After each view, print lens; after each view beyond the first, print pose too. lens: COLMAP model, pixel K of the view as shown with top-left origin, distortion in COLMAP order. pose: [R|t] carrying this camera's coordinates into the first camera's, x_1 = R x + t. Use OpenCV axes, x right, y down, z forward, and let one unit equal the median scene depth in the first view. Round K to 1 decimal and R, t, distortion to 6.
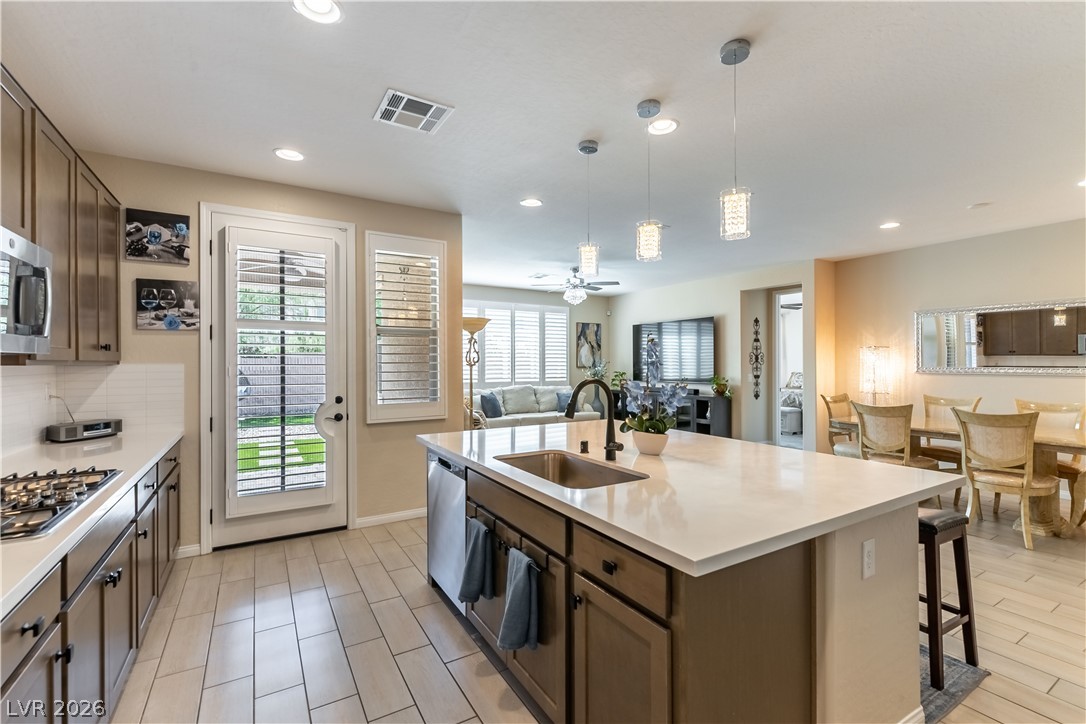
lens RADIAL K [[474.8, 0, 536.8], [0, 474.8, 363.8], [0, 0, 1]] dist [0.000985, 0.000244]
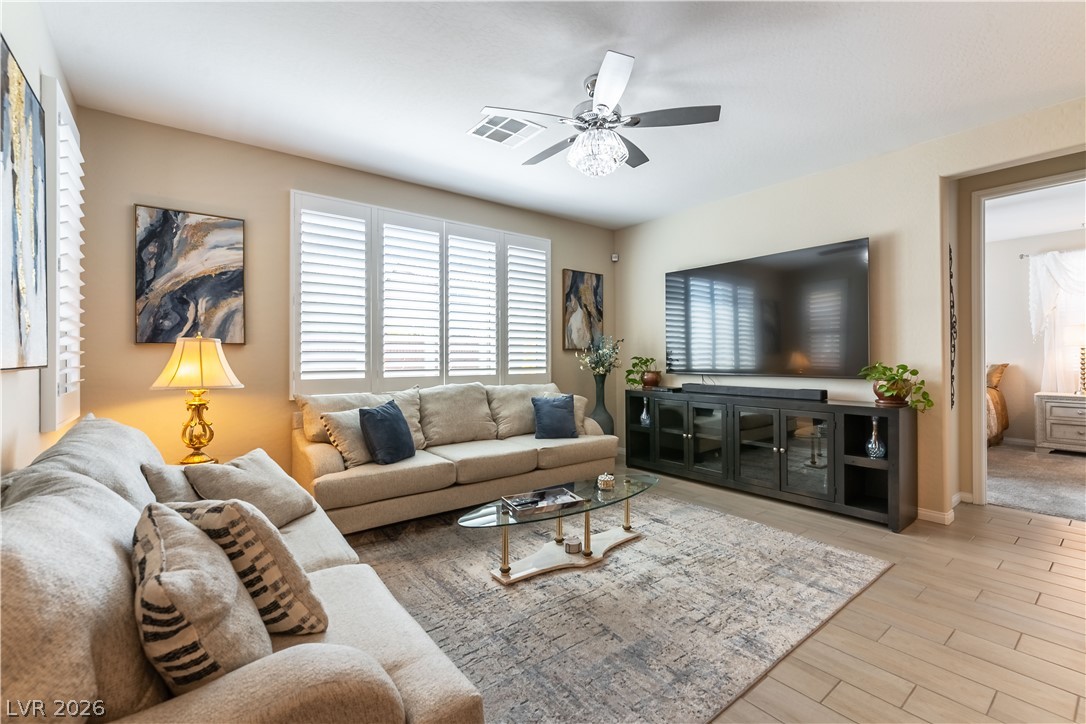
lens RADIAL K [[474.8, 0, 548.1], [0, 474.8, 355.2], [0, 0, 1]] dist [0.000985, 0.000244]
pose [[0.991863, -0.000576, 0.127309, -0.004869], [0.001011, 0.999994, -0.003353, 0.016728], [-0.127306, 0.003455, 0.991857, 0.482773]]
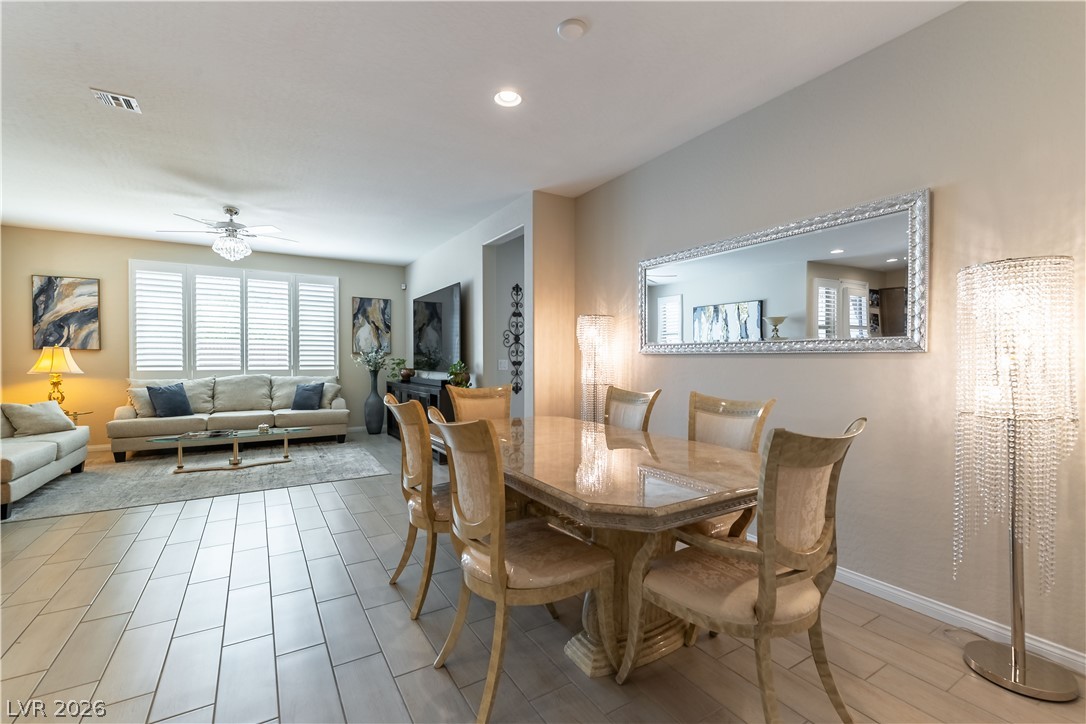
lens RADIAL K [[474.8, 0, 537.8], [0, 474.8, 367.4], [0, 0, 1]] dist [0.000985, 0.000244]
pose [[0.999955, 0.003559, 0.008799, 0.415898], [-0.003716, 0.999833, 0.017919, 0.016910], [-0.008734, -0.017951, 0.999801, 0.214008]]
